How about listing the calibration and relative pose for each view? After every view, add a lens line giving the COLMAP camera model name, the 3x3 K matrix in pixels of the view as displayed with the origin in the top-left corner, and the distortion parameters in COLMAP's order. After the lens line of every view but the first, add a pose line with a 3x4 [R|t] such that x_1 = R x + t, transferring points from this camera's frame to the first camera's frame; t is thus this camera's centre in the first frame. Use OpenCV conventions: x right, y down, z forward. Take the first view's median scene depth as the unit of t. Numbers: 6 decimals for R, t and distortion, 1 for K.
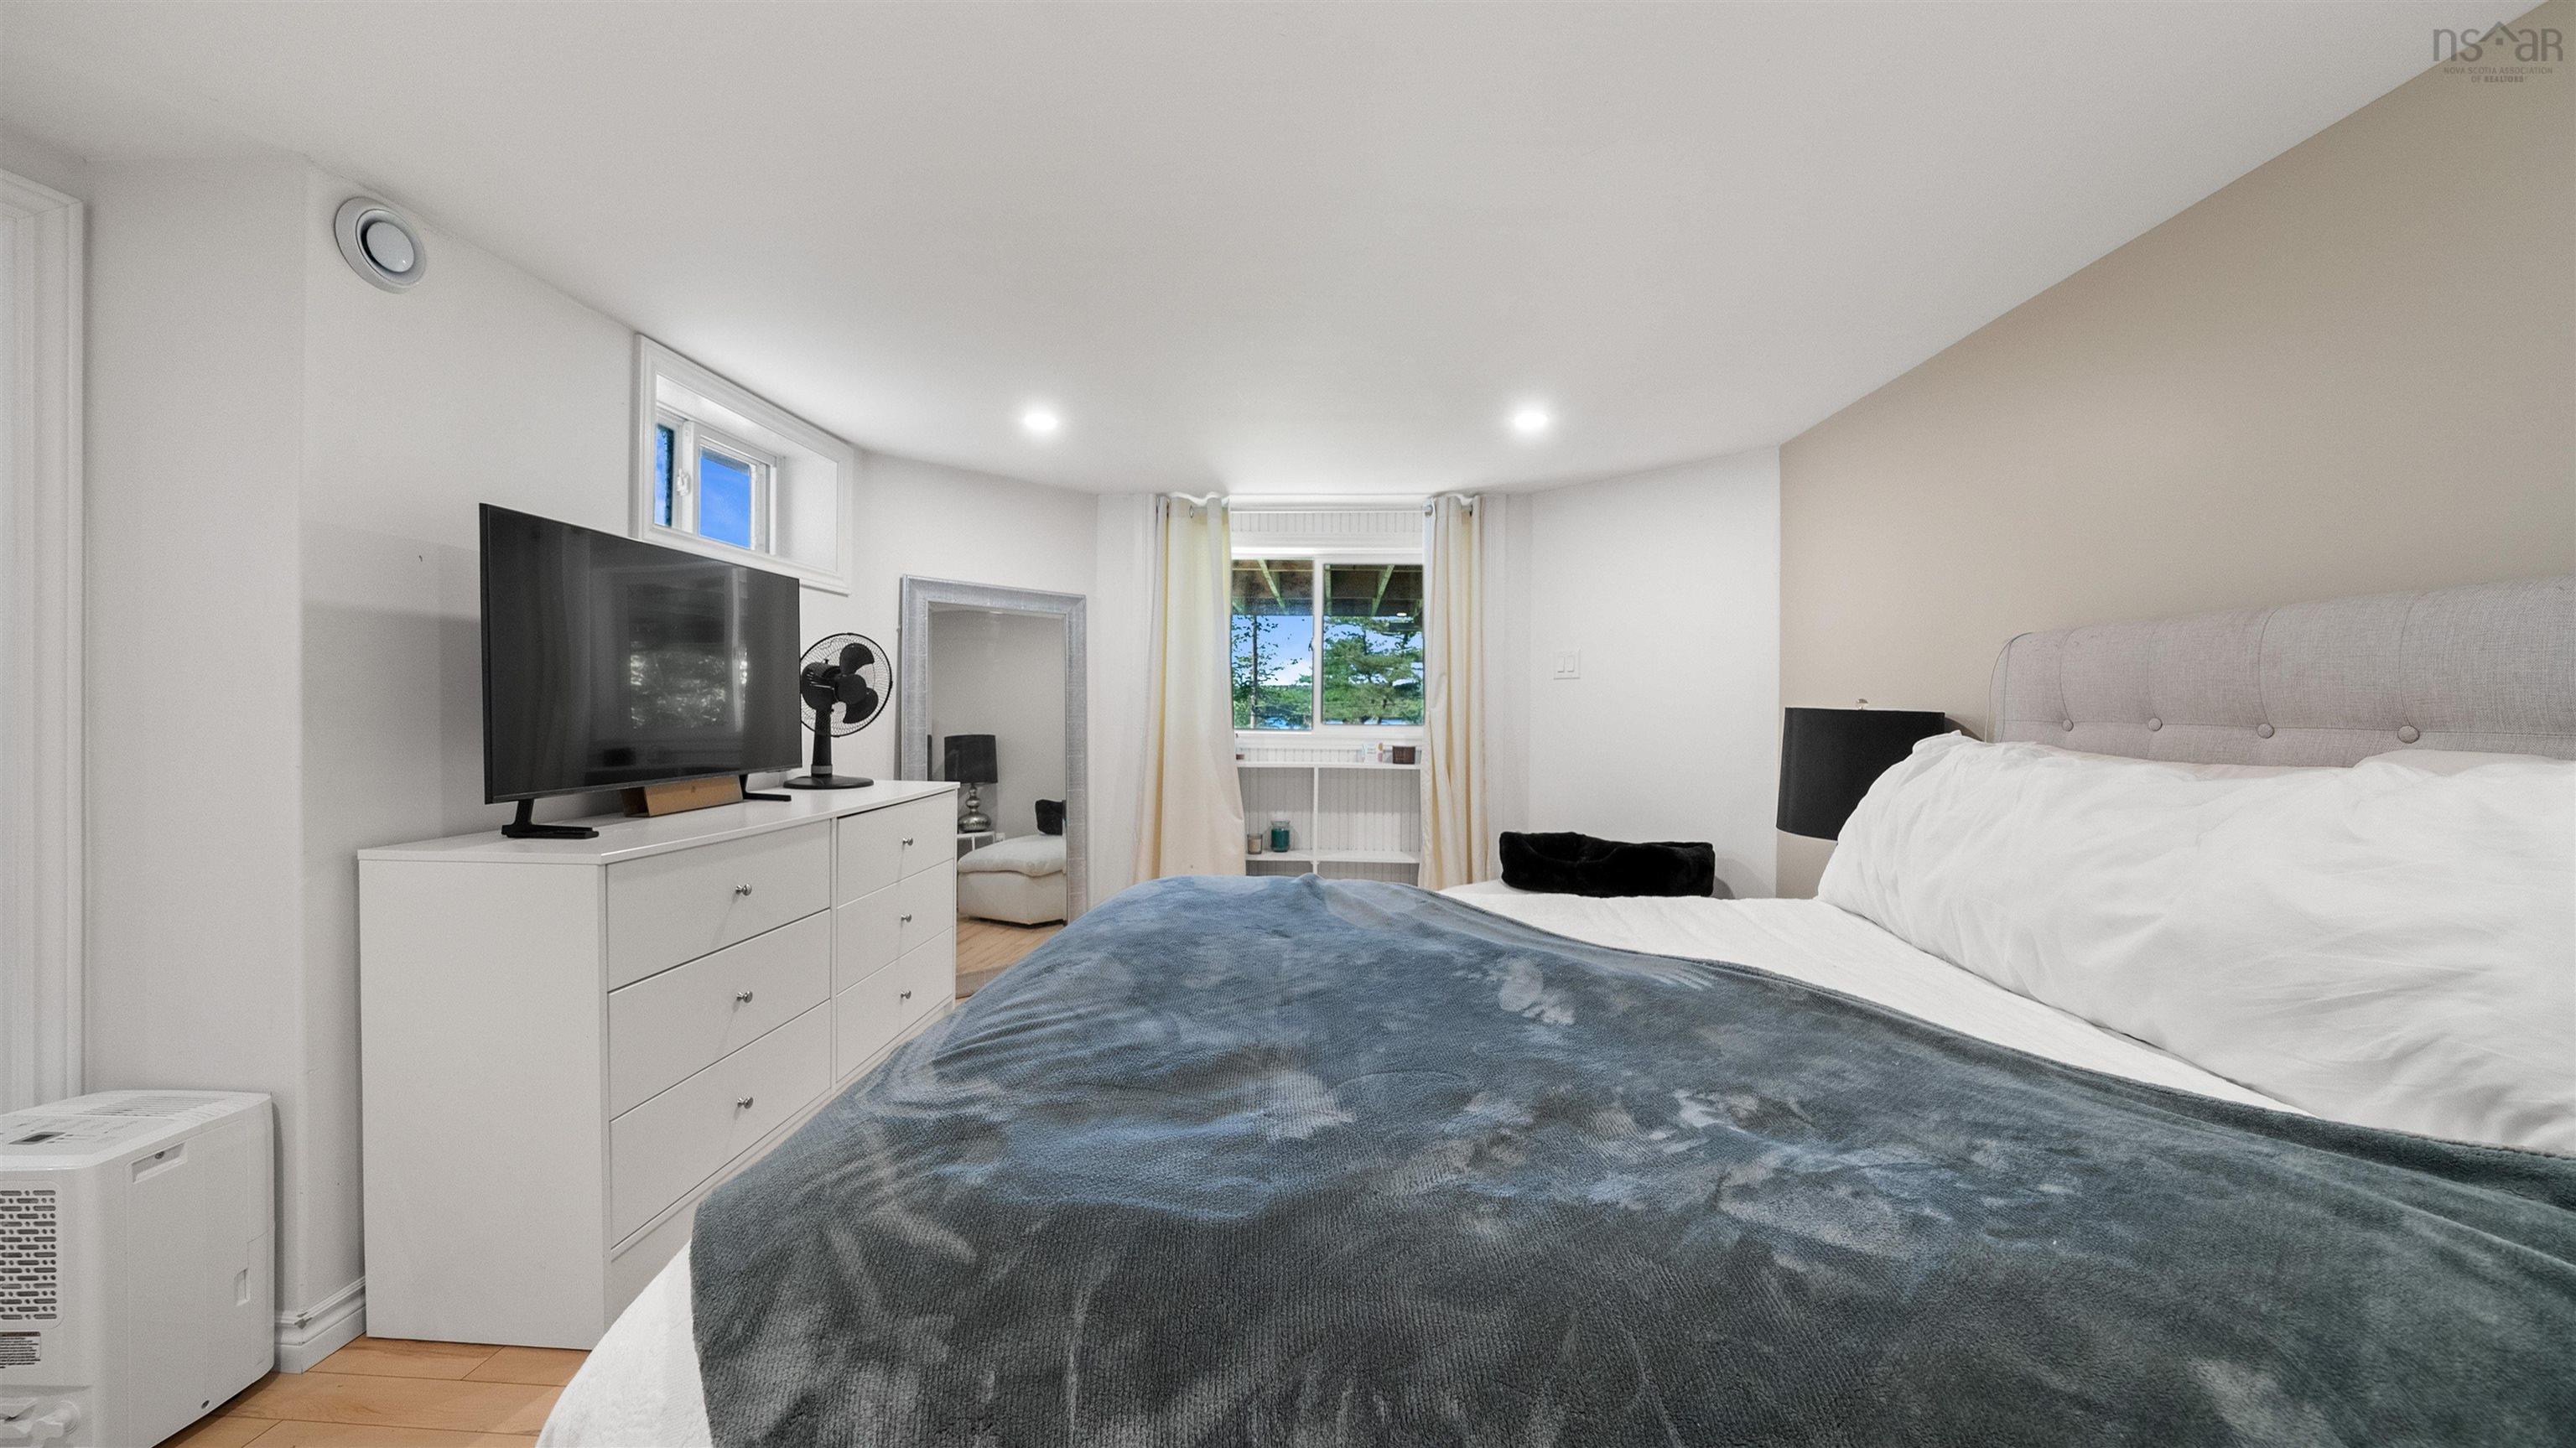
lens RADIAL K [[943.8, 0, 1288.0], [0, 943.8, 724.0], [0, 0, 1]] dist [0.000021, -0.000001]
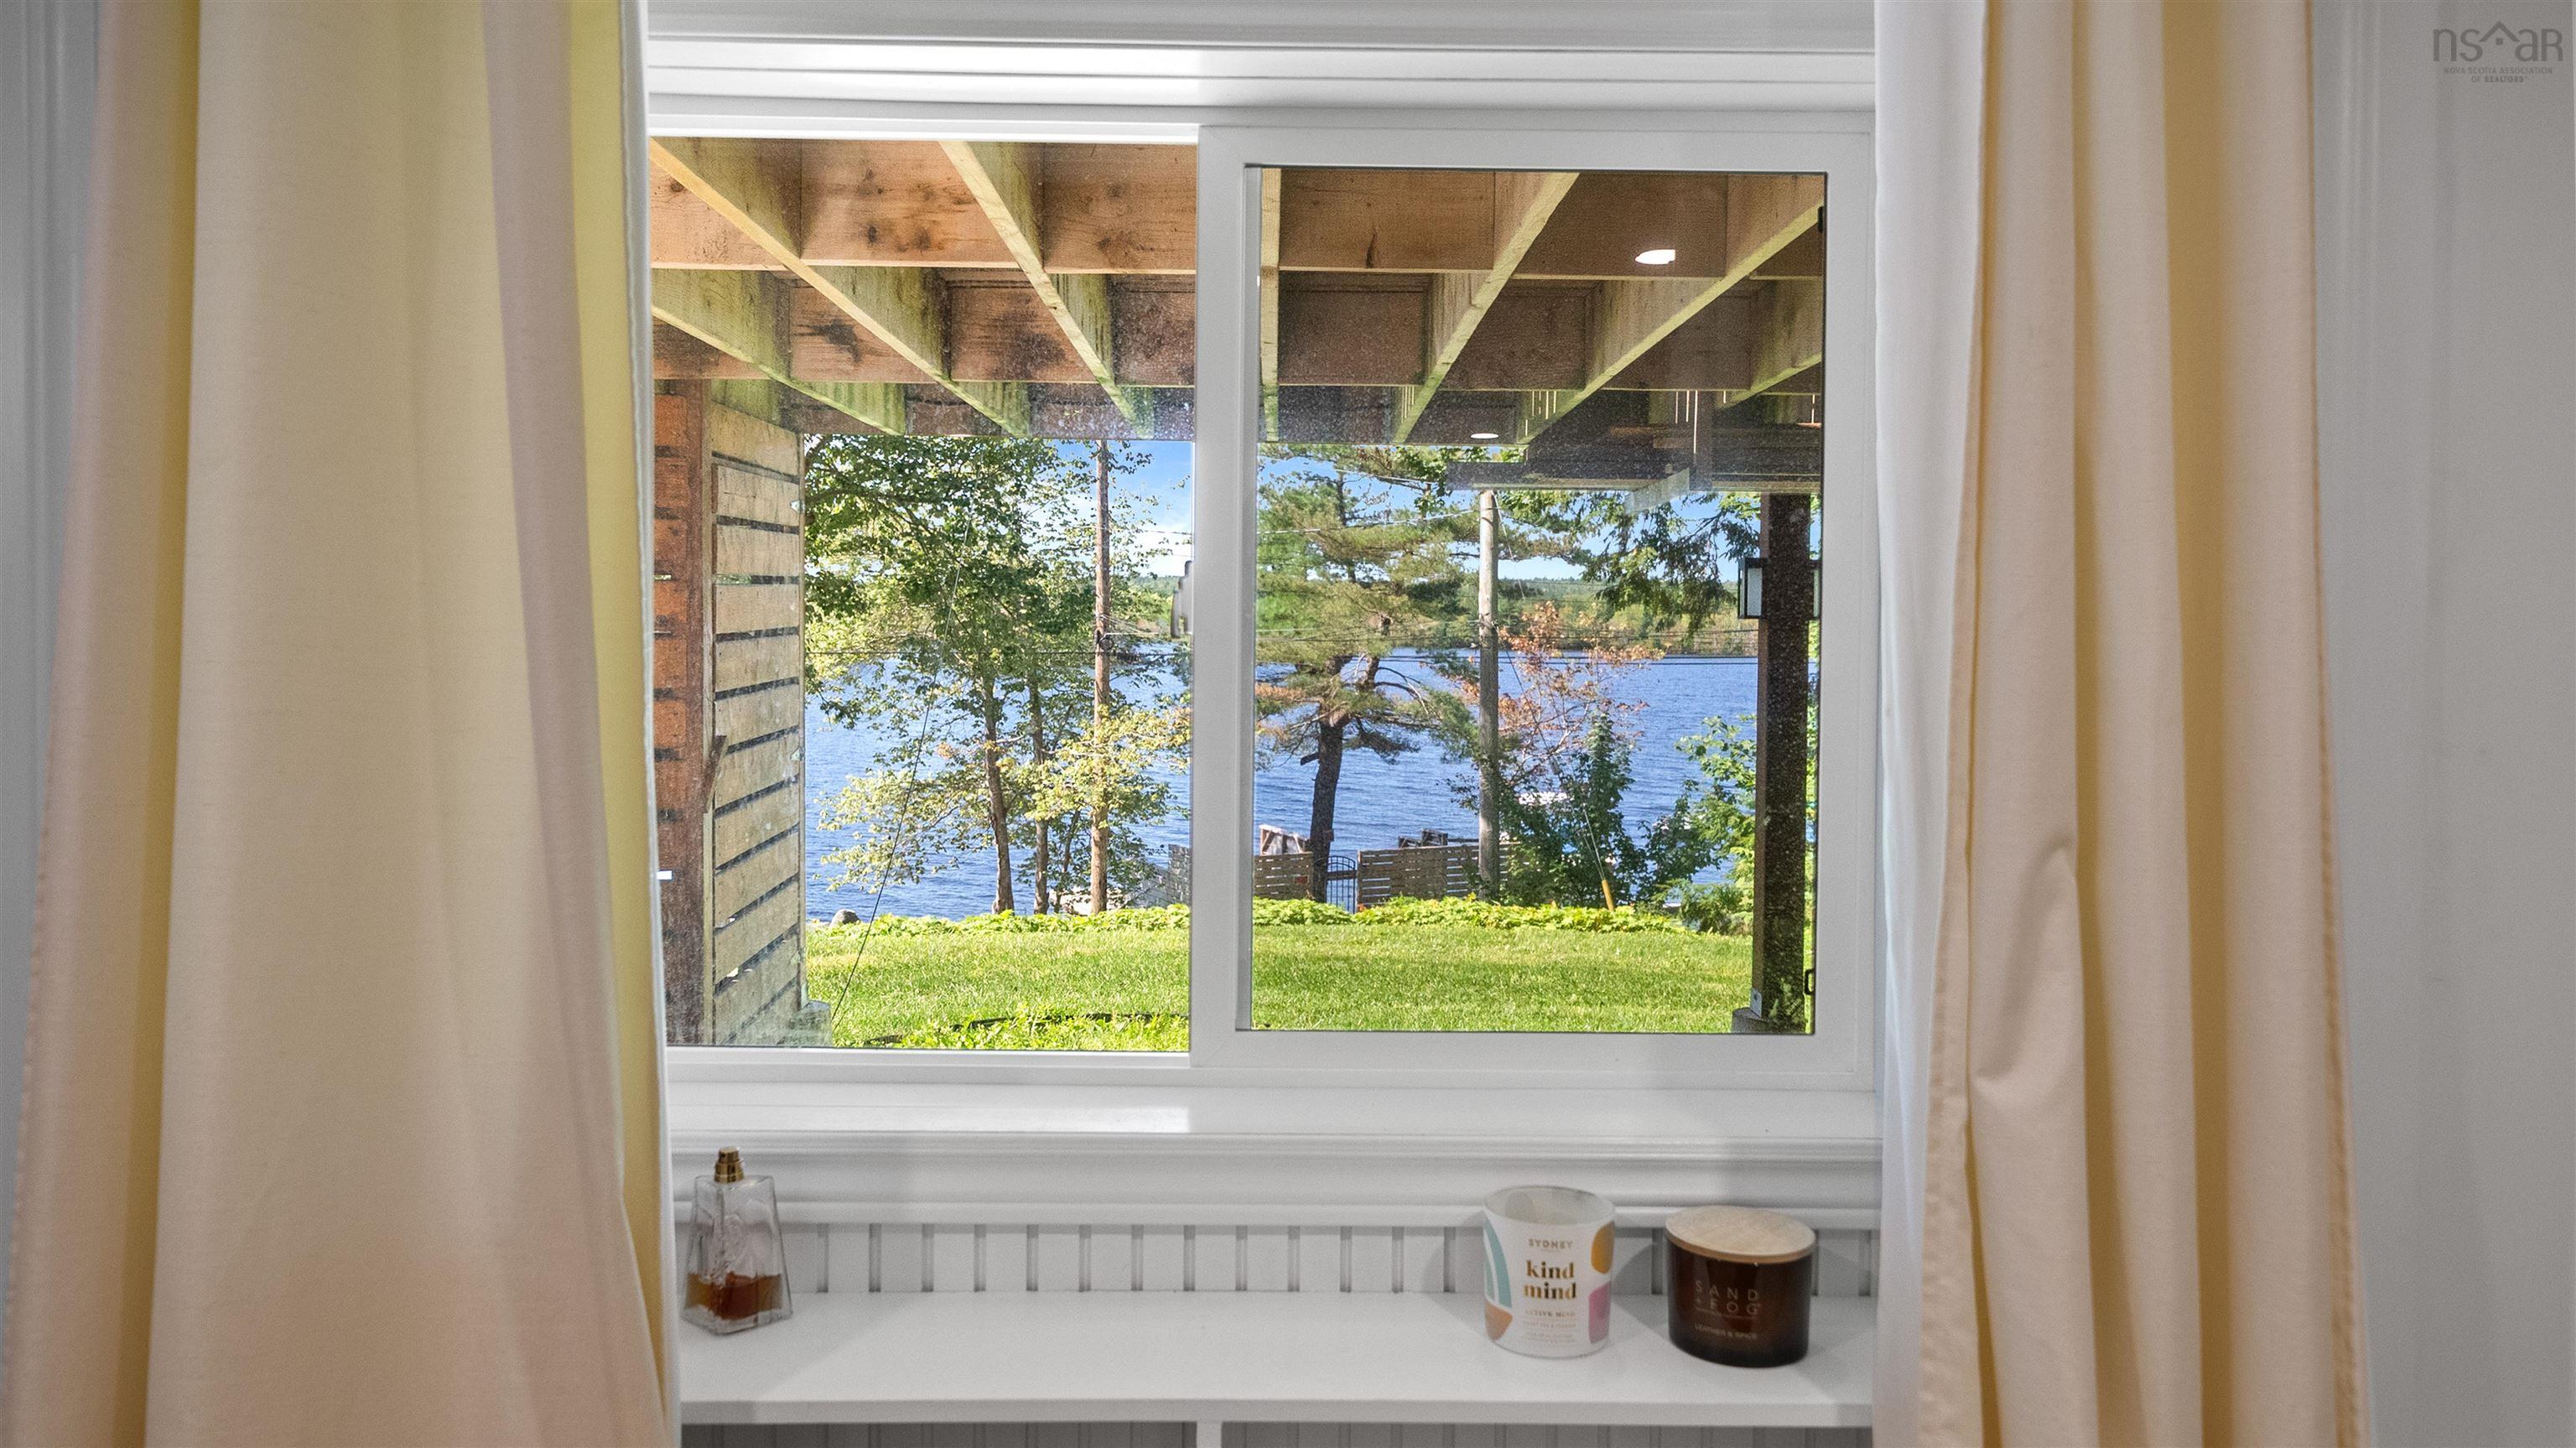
lens RADIAL K [[1726.2, 0, 1288.0], [0, 1726.2, 724.0], [0, 0, 1]] dist [0.000104, -0.000005]
pose [[0.998372, -0.003255, 0.056944, 0.006233], [0.000374, 0.998722, 0.050530, -0.018805], [-0.057035, -0.050427, 0.997098, 0.159704]]
